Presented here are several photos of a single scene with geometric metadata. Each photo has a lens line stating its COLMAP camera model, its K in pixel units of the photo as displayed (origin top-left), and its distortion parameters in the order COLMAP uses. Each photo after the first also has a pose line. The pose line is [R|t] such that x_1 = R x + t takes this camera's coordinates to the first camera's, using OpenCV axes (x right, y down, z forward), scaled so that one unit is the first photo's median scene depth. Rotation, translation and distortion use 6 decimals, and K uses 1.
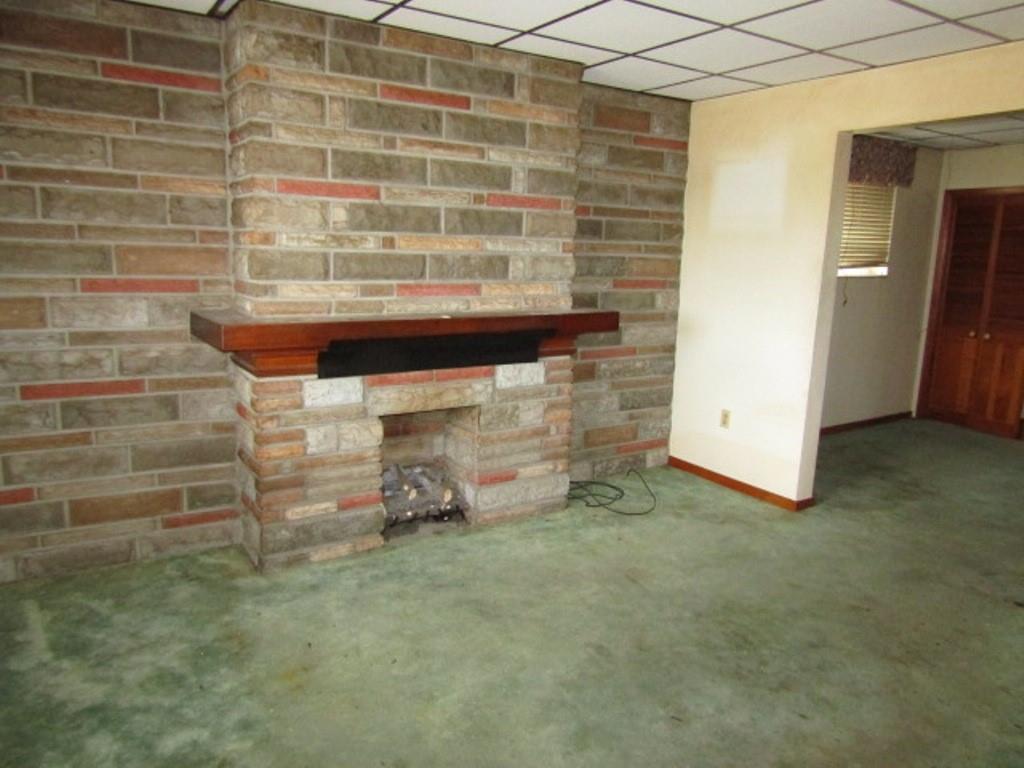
lens RADIAL K [[724.2, 0, 512.3], [0, 724.2, 390.3], [0, 0, 1]] dist [-0.007249, -0.002904]
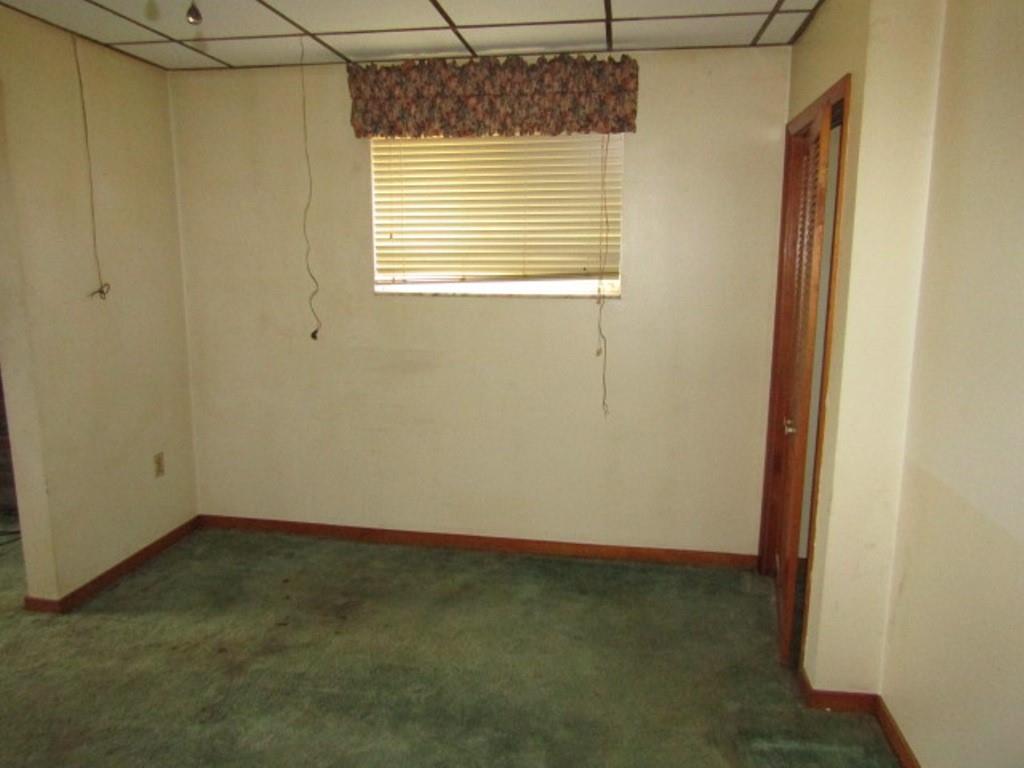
lens RADIAL K [[724.2, 0, 504.9], [0, 724.2, 391.6], [0, 0, 1]] dist [-0.007249, -0.002904]
pose [[0.739370, 0.108002, -0.664581, 1.307629], [-0.127140, 0.991689, 0.019714, -0.132177], [0.661187, 0.069919, 0.746956, 0.830224]]
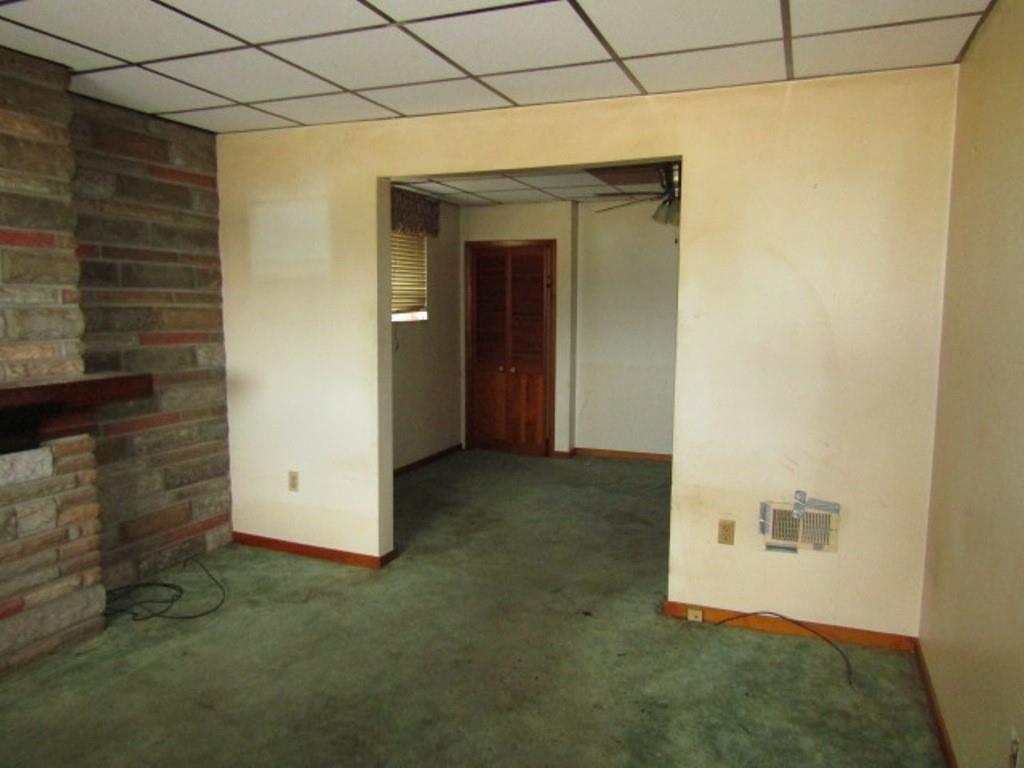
lens RADIAL K [[724.2, 0, 519.4], [0, 724.2, 389.6], [0, 0, 1]] dist [-0.007249, -0.002904]
pose [[0.813467, -0.085251, 0.575329, 0.014313], [0.123509, 0.991958, -0.027645, -0.017060], [-0.568346, 0.093547, 0.817454, 0.101324]]
